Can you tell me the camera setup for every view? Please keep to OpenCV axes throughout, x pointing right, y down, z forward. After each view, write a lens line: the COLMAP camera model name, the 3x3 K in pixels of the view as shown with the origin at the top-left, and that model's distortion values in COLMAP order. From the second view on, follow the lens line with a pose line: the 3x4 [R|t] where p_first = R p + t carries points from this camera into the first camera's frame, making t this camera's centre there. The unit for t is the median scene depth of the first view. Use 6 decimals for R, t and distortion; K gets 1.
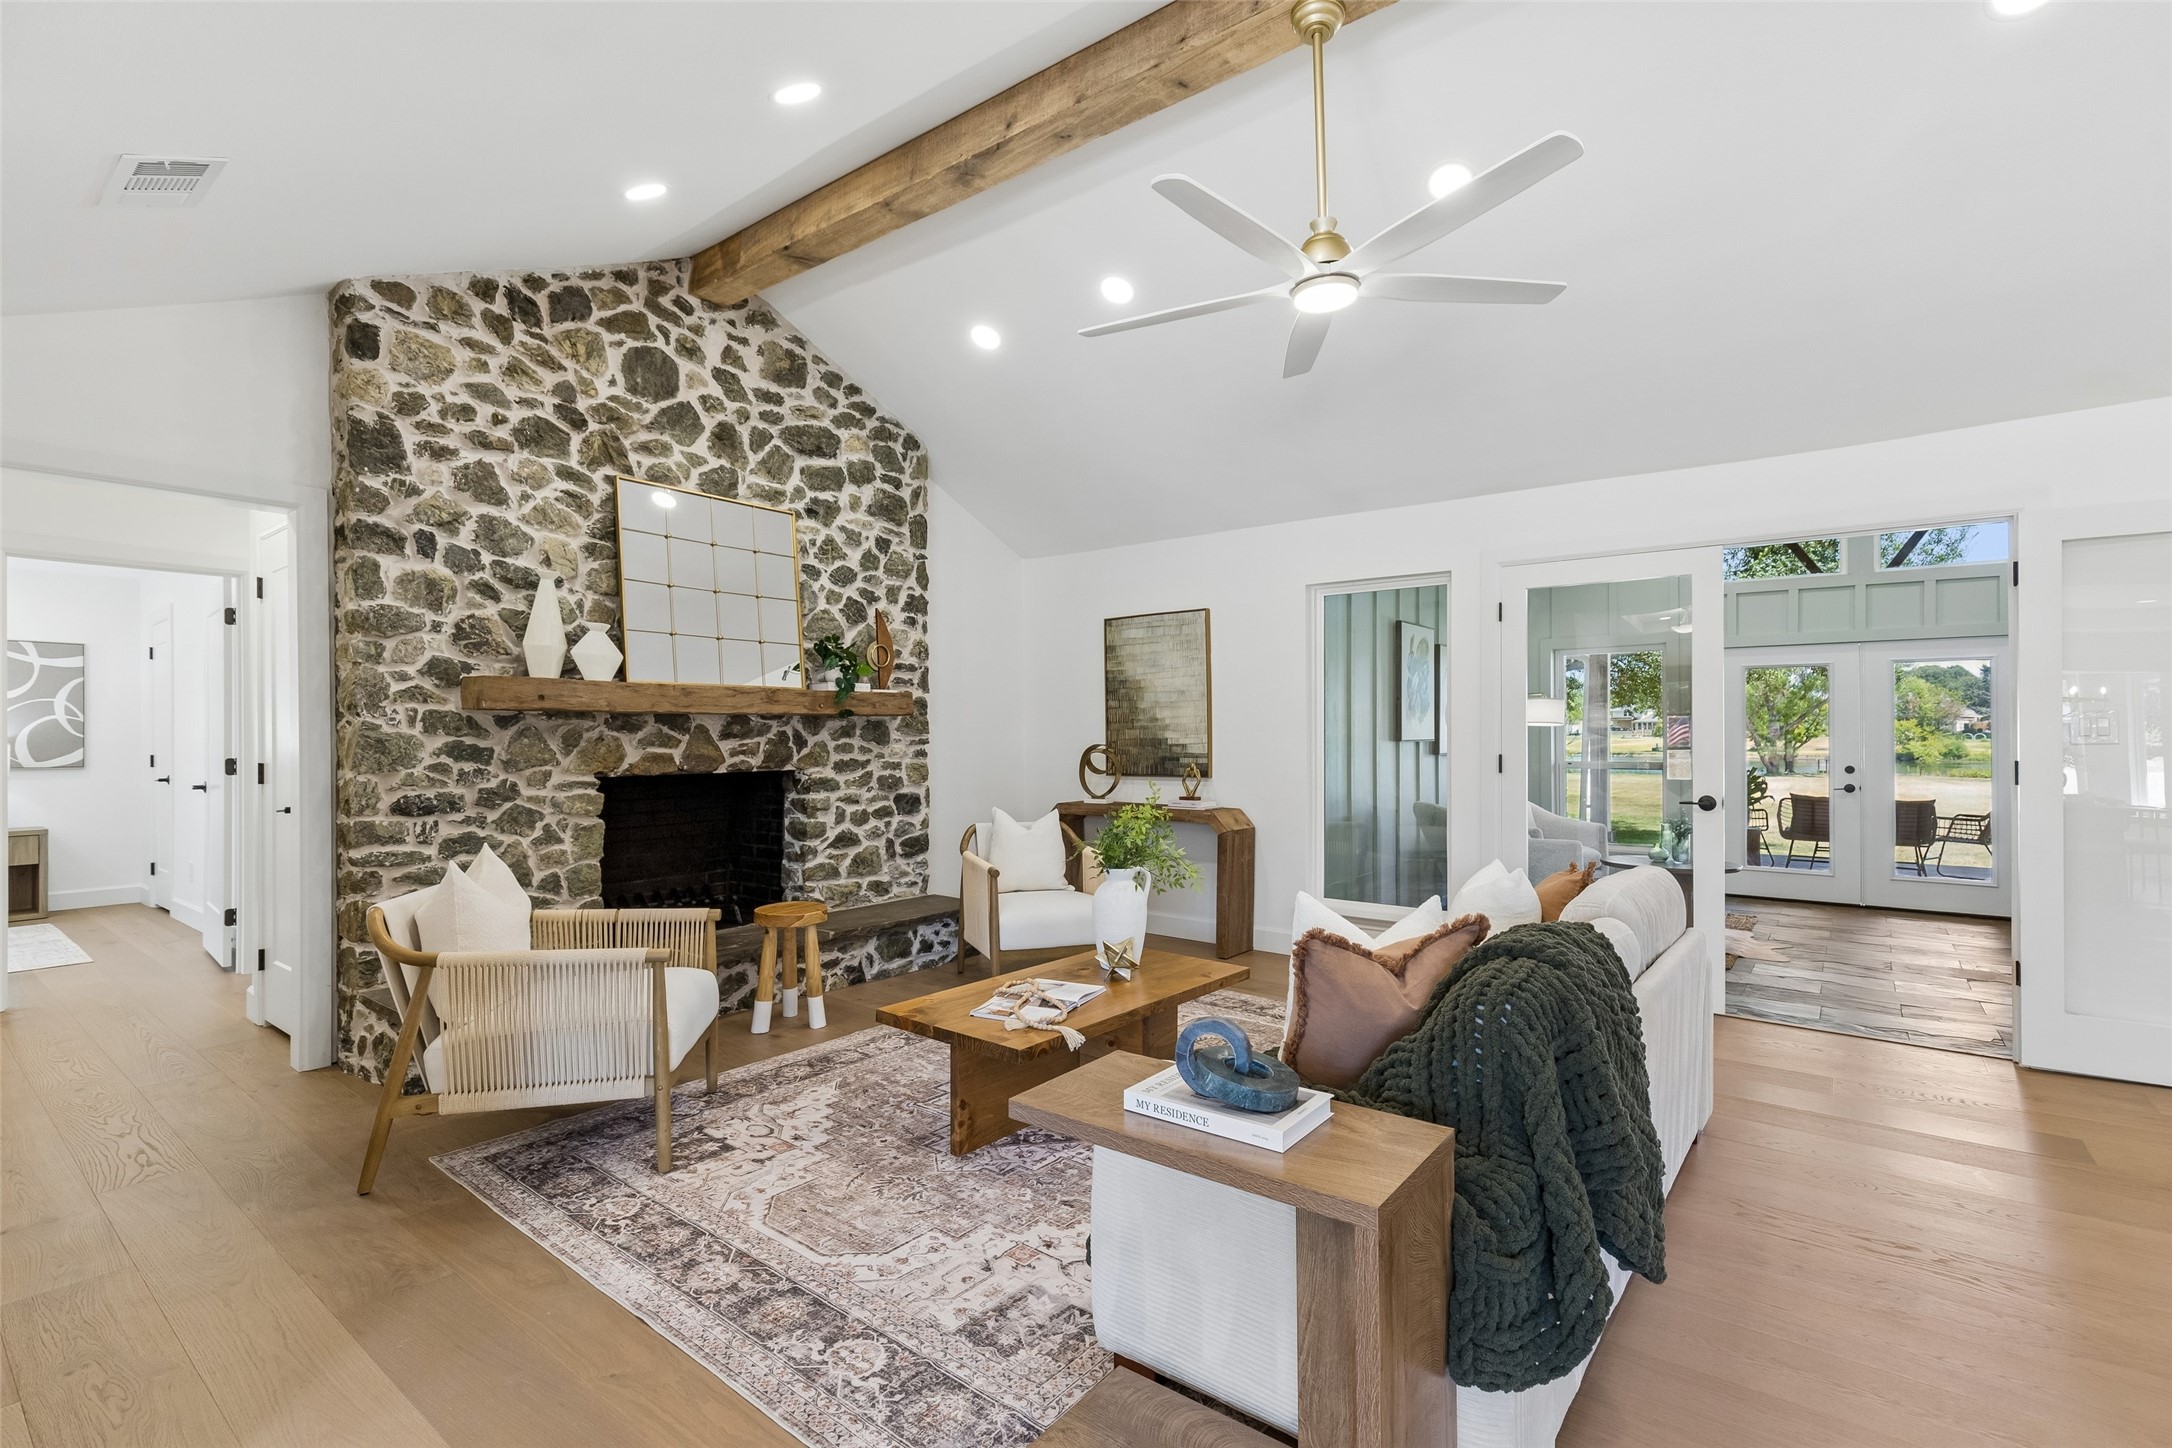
lens RADIAL K [[979.6, 0, 1095.5], [0, 979.6, 727.0], [0, 0, 1]] dist [0.010398, -0.001914]
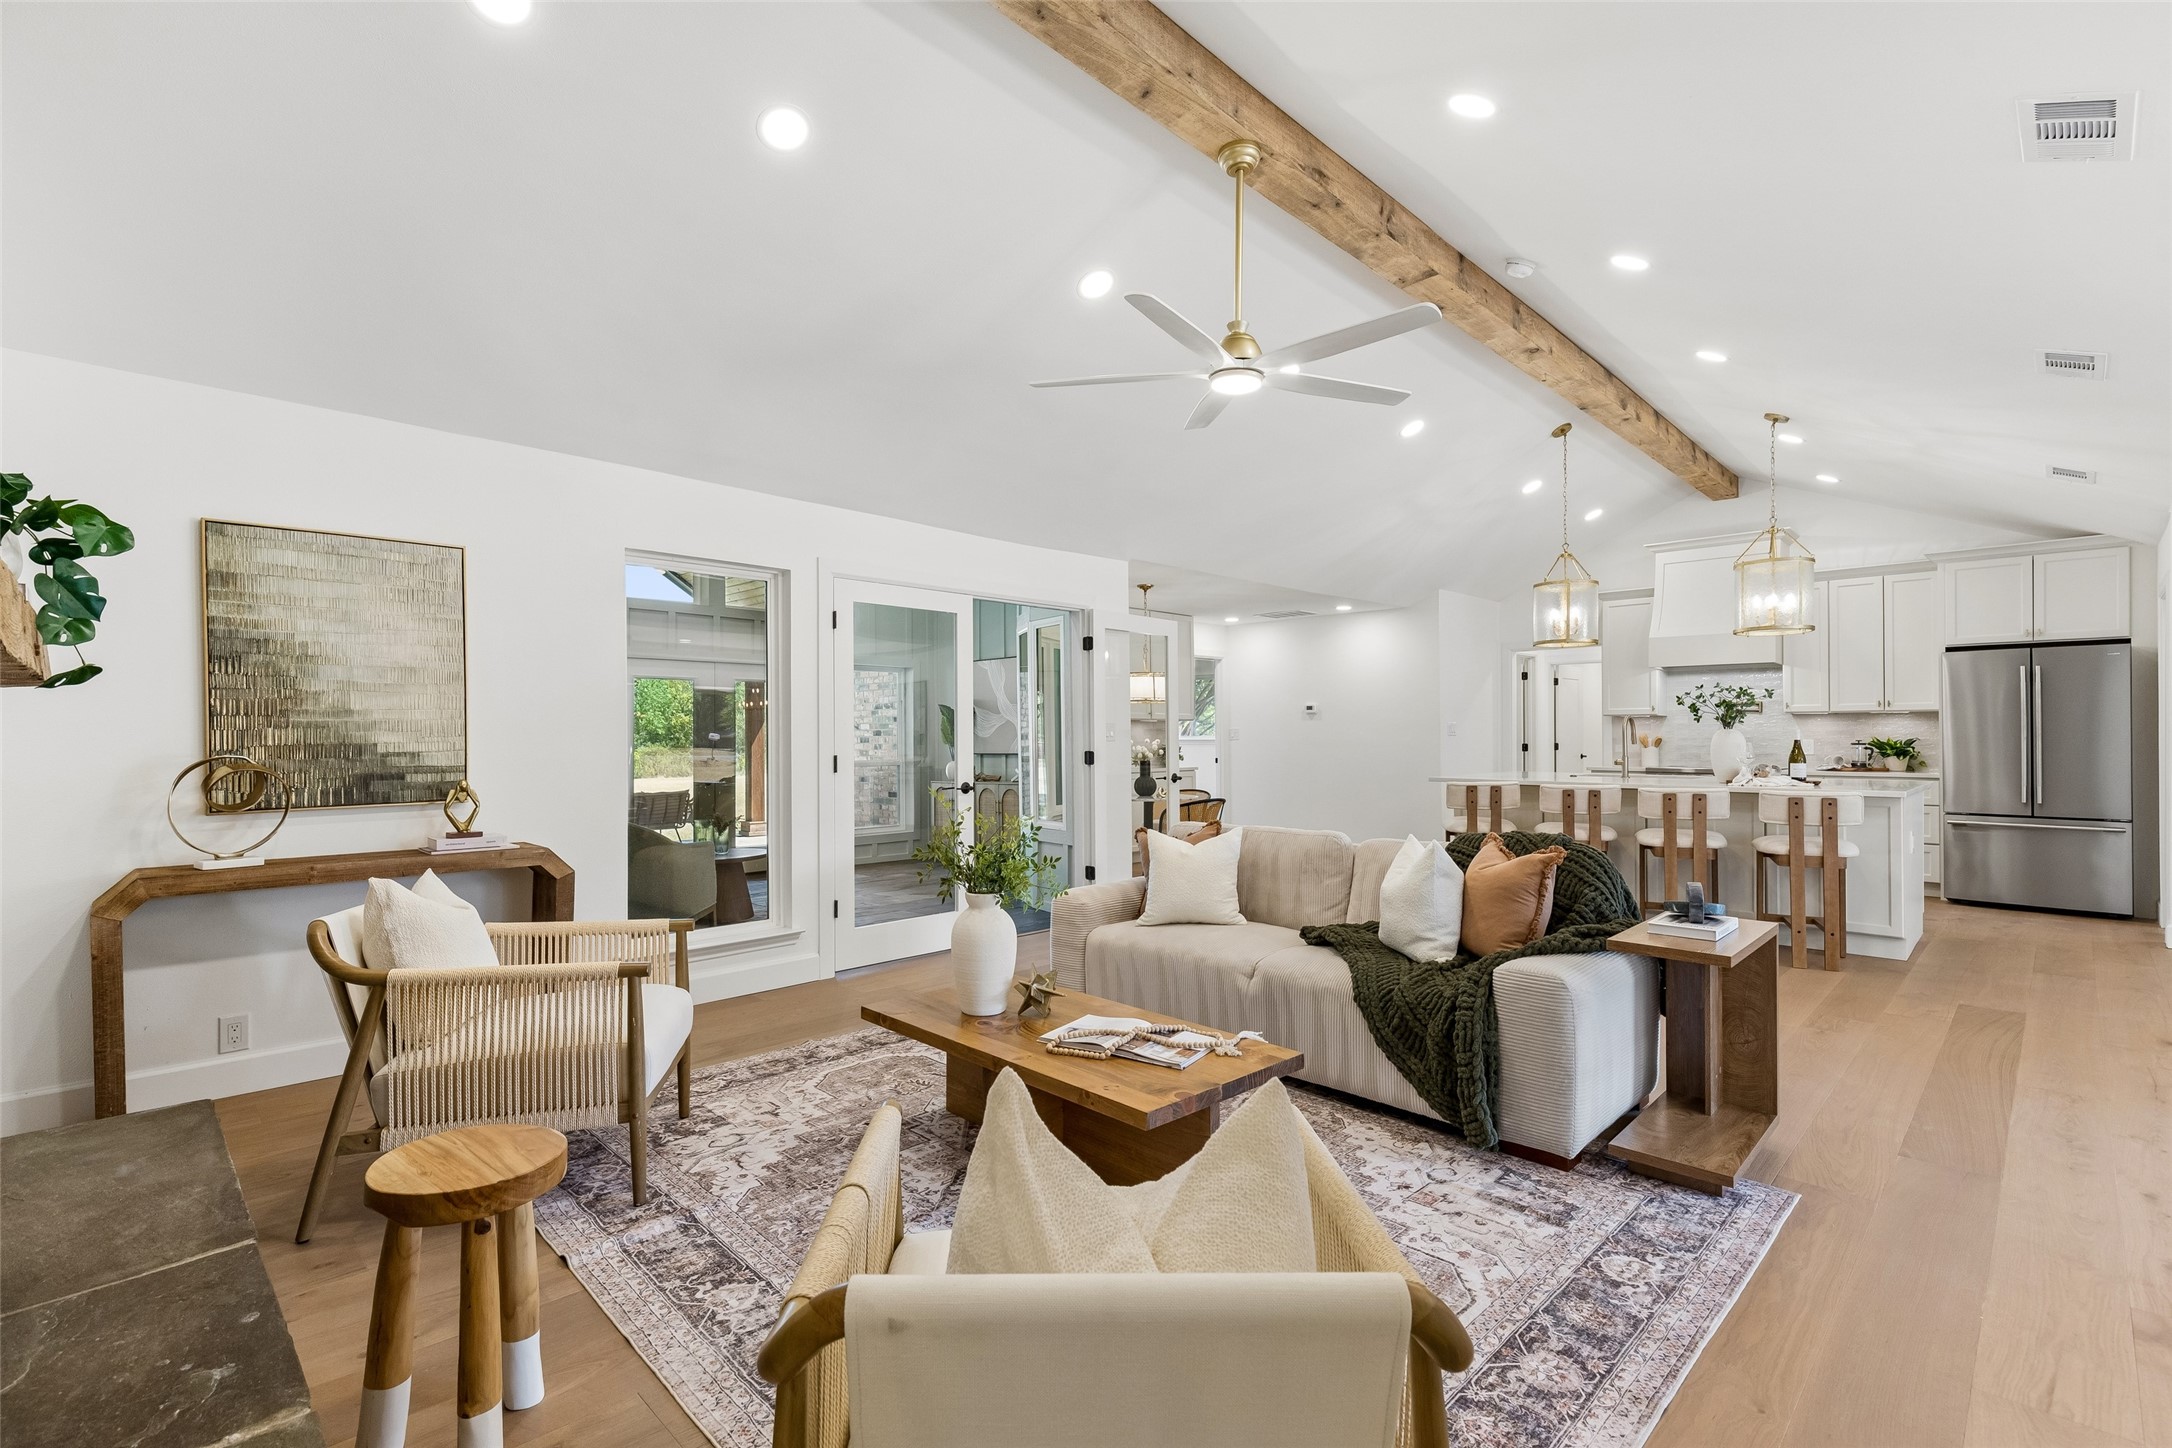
lens RADIAL K [[979.6, 0, 1093.0], [0, 979.6, 727.5], [0, 0, 1]] dist [0.010398, -0.001914]
pose [[0.124443, 0.009071, 0.992185, -0.725166], [-0.002941, 0.999957, -0.008773, 0.008724], [-0.992222, -0.001826, 0.124465, 0.729135]]
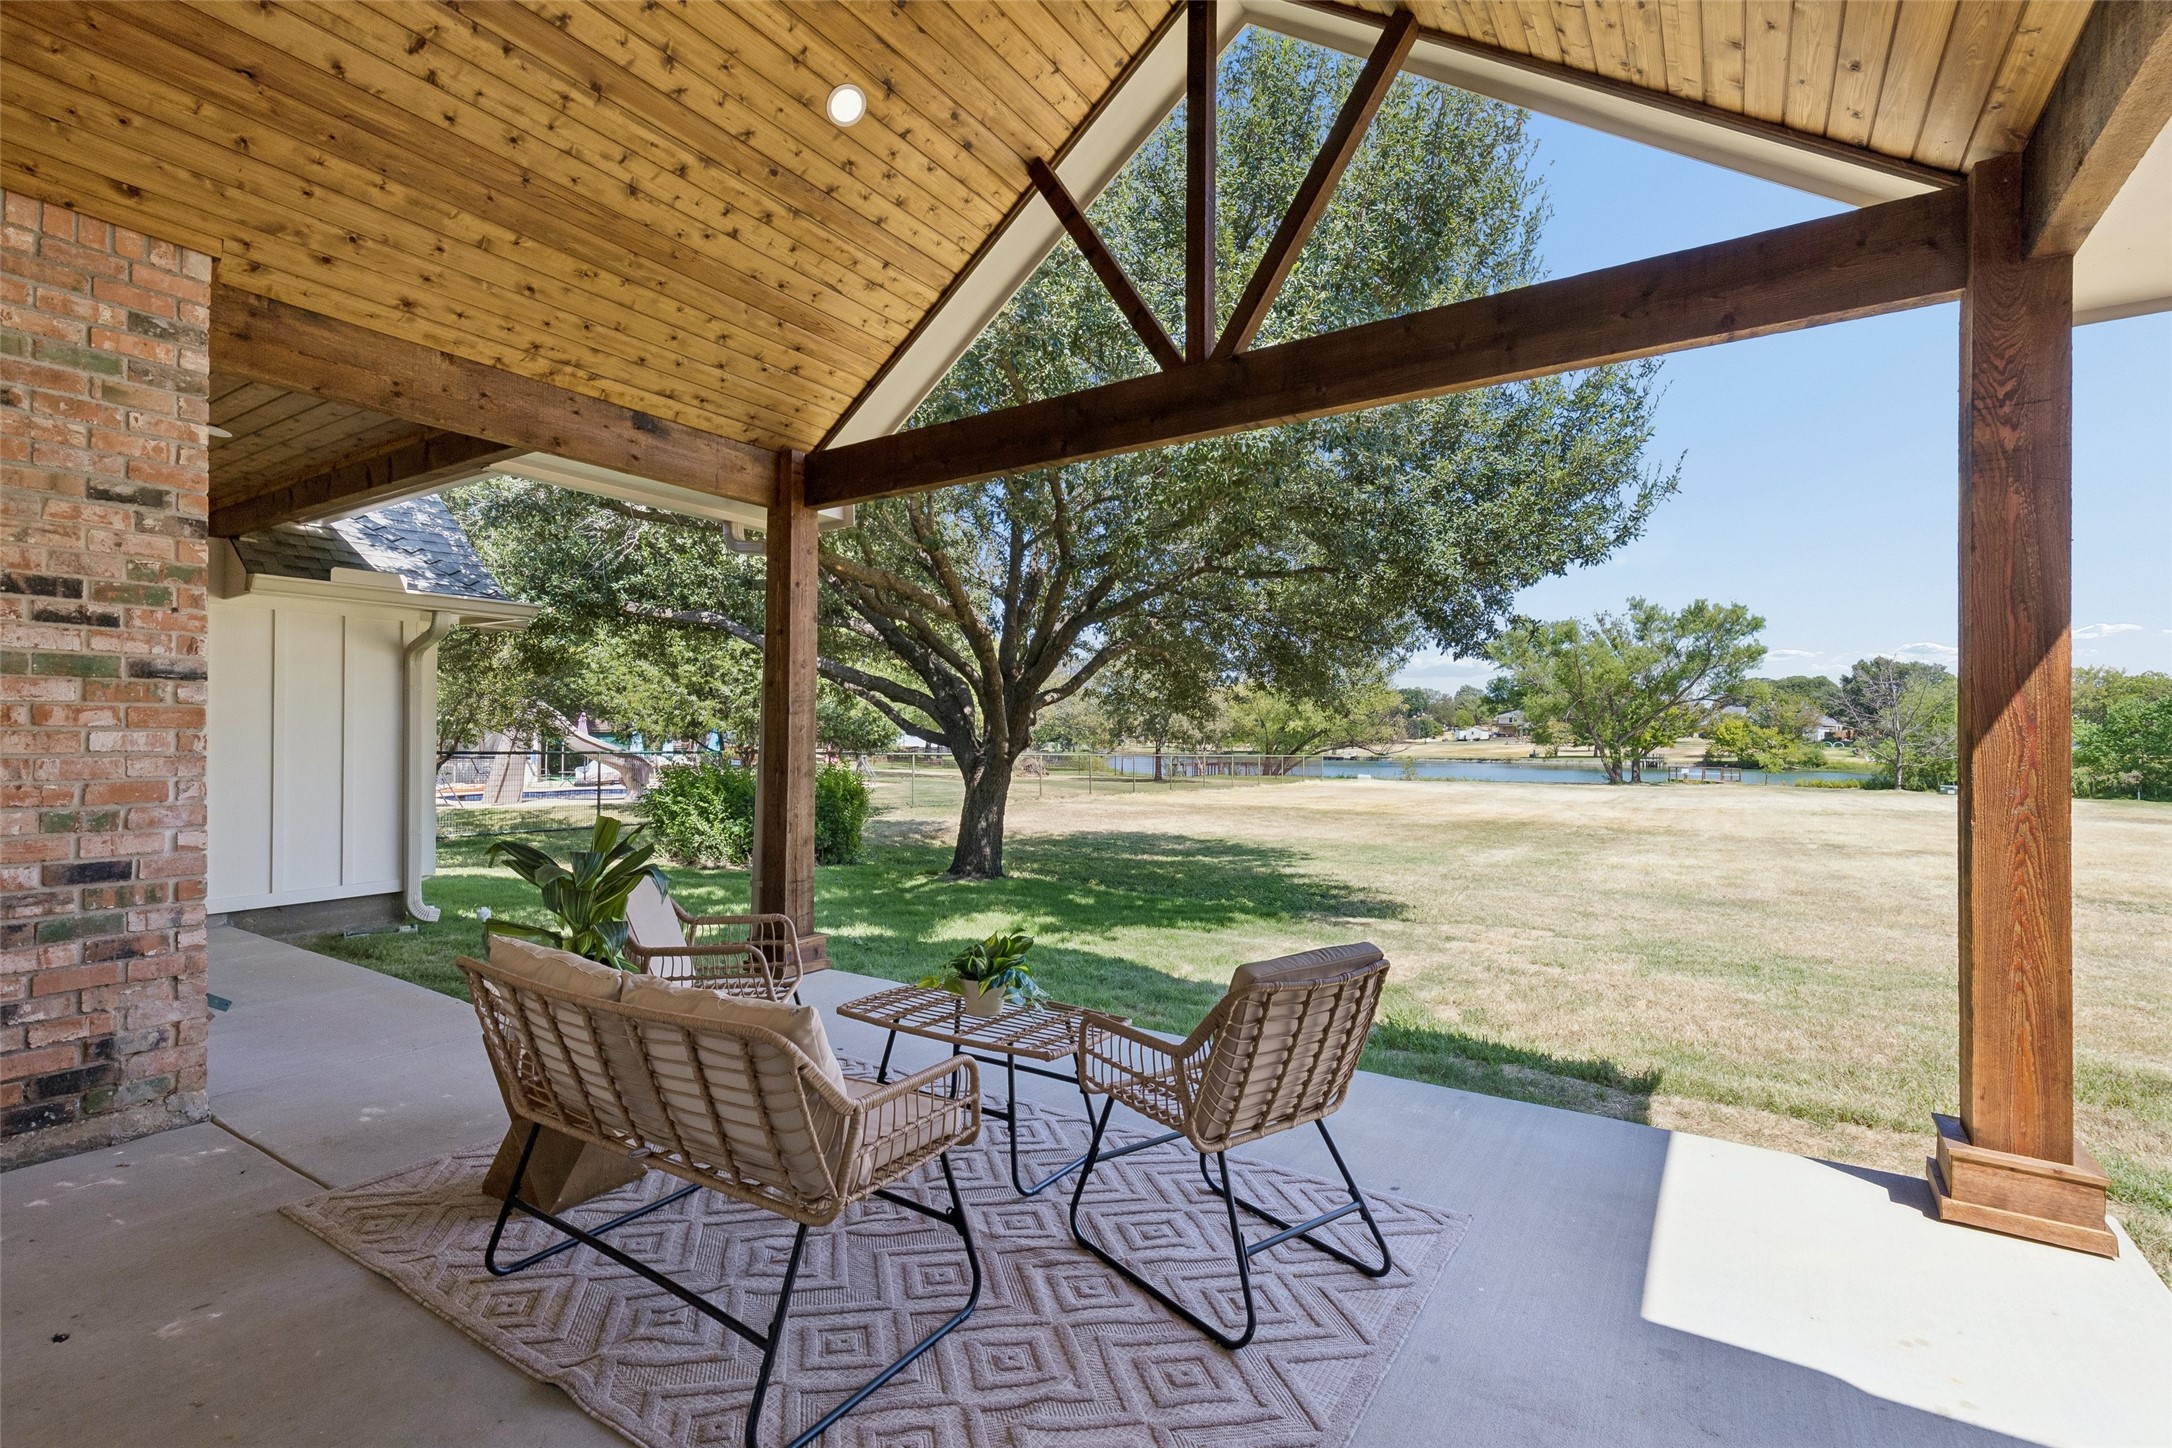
lens RADIAL K [[979.6, 0, 1091.8], [0, 979.6, 729.5], [0, 0, 1]] dist [0.010398, -0.001914]
pose [[0.997058, 0.007784, 0.076251, 1.962809], [-0.007751, 0.999970, -0.000727, 0.032392], [-0.076255, 0.000134, 0.997088, 1.765518]]
